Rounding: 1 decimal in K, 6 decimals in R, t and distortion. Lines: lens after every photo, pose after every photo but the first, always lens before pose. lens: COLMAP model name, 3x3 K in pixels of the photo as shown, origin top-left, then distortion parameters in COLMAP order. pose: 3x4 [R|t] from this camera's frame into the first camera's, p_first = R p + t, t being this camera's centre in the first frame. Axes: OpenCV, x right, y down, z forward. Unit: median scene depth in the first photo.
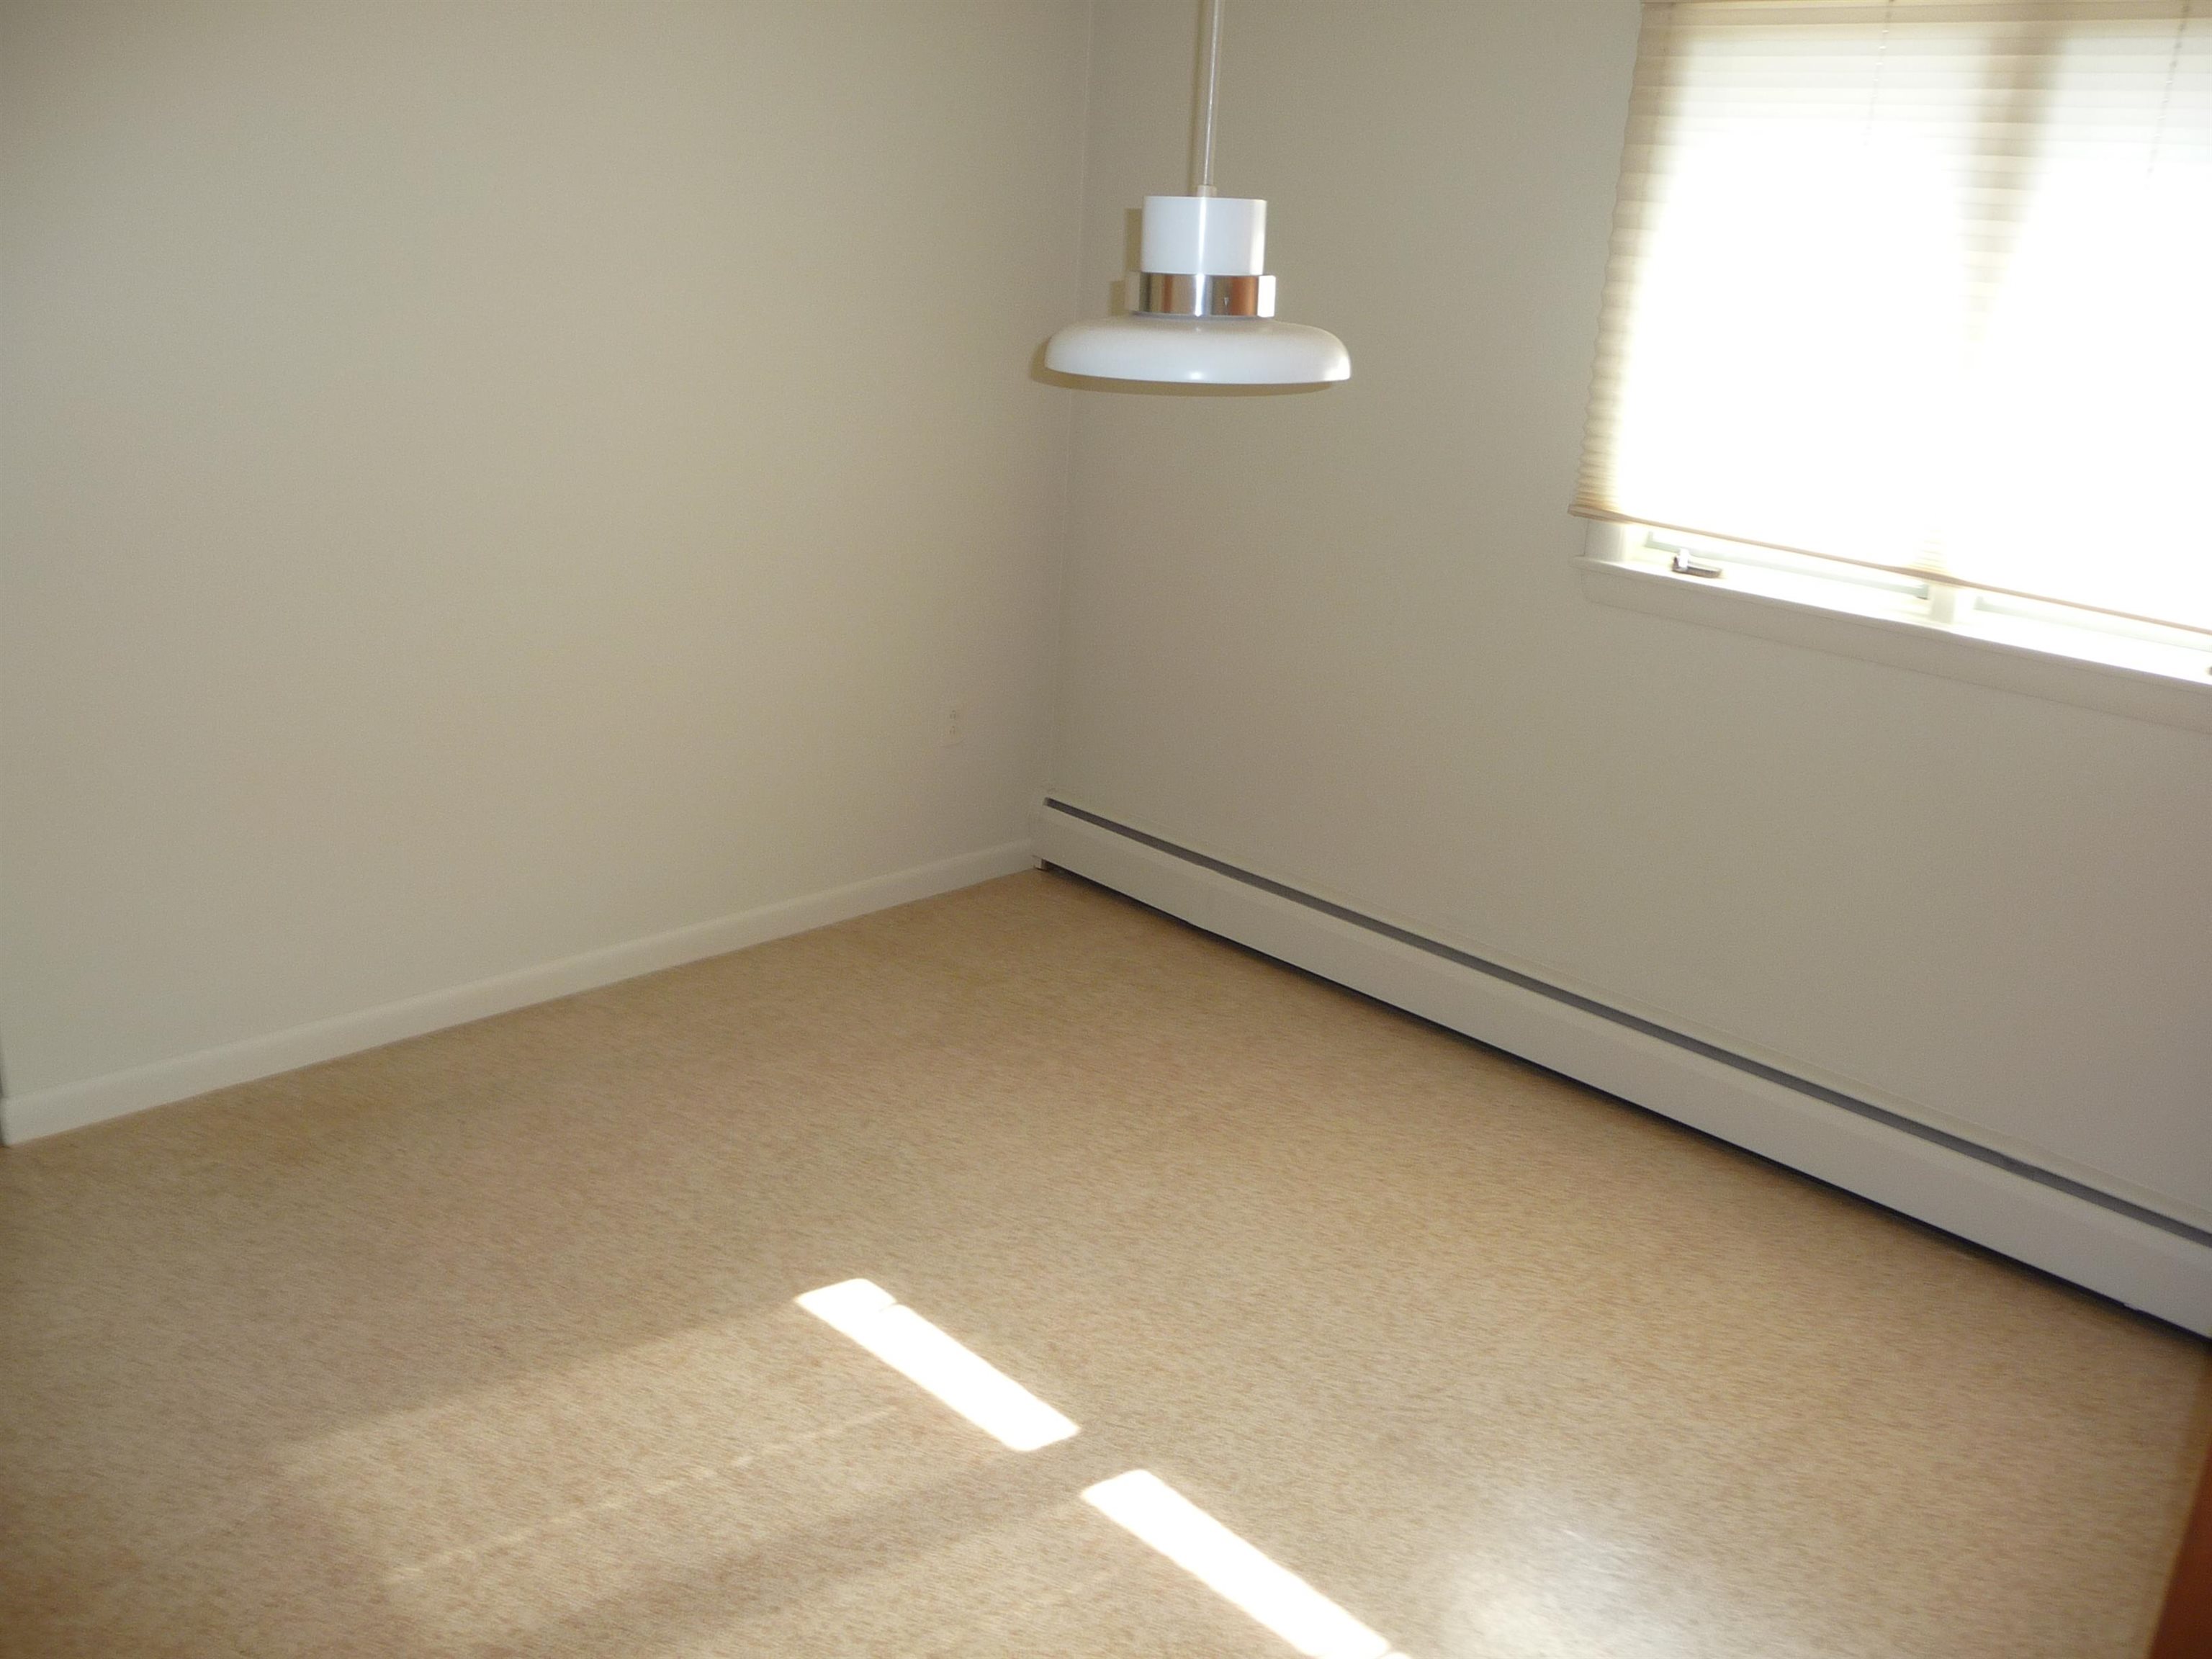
lens RADIAL K [[1845.1, 0, 1078.7], [0, 1845.1, 817.0], [0, 0, 1]] dist [-0.046097, 0.040346]
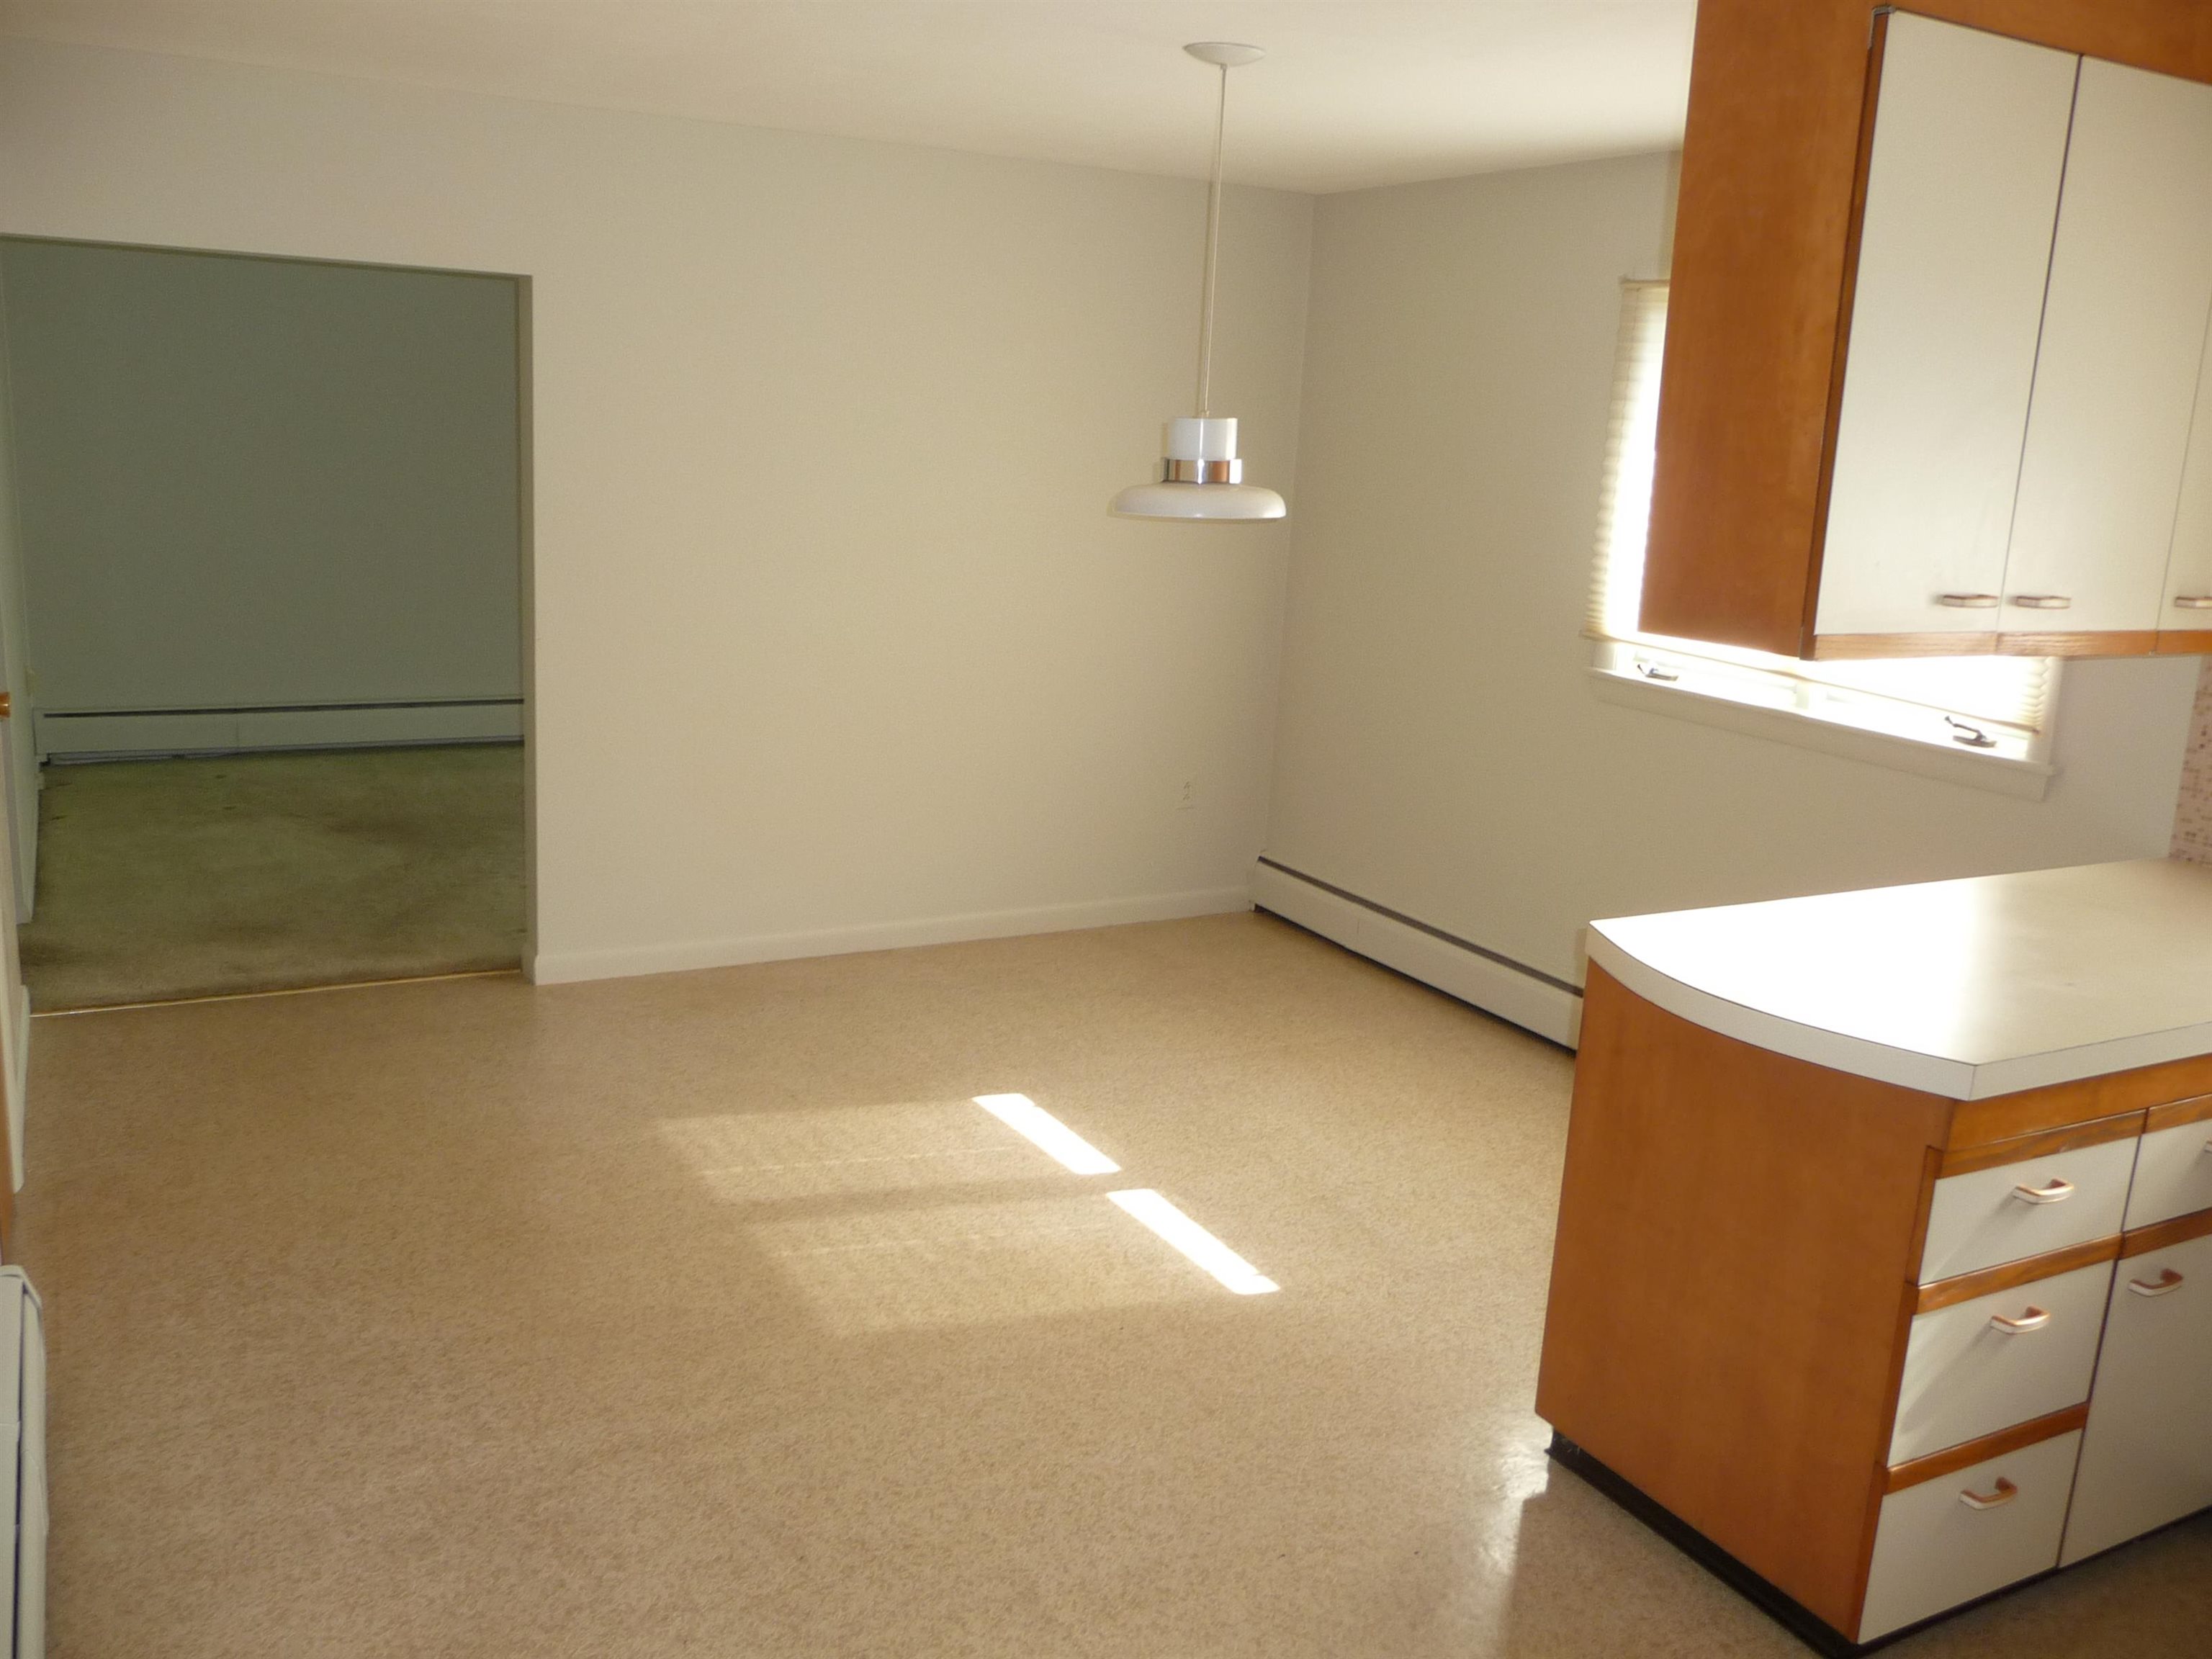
lens RADIAL K [[1845.1, 0, 1078.7], [0, 1845.1, 817.0], [0, 0, 1]] dist [-0.046097, 0.040346]
pose [[0.966412, 0.052839, -0.251506, 0.315892], [-0.080699, 0.991529, -0.101775, 0.179102], [0.243998, 0.118653, 0.962490, -0.528343]]
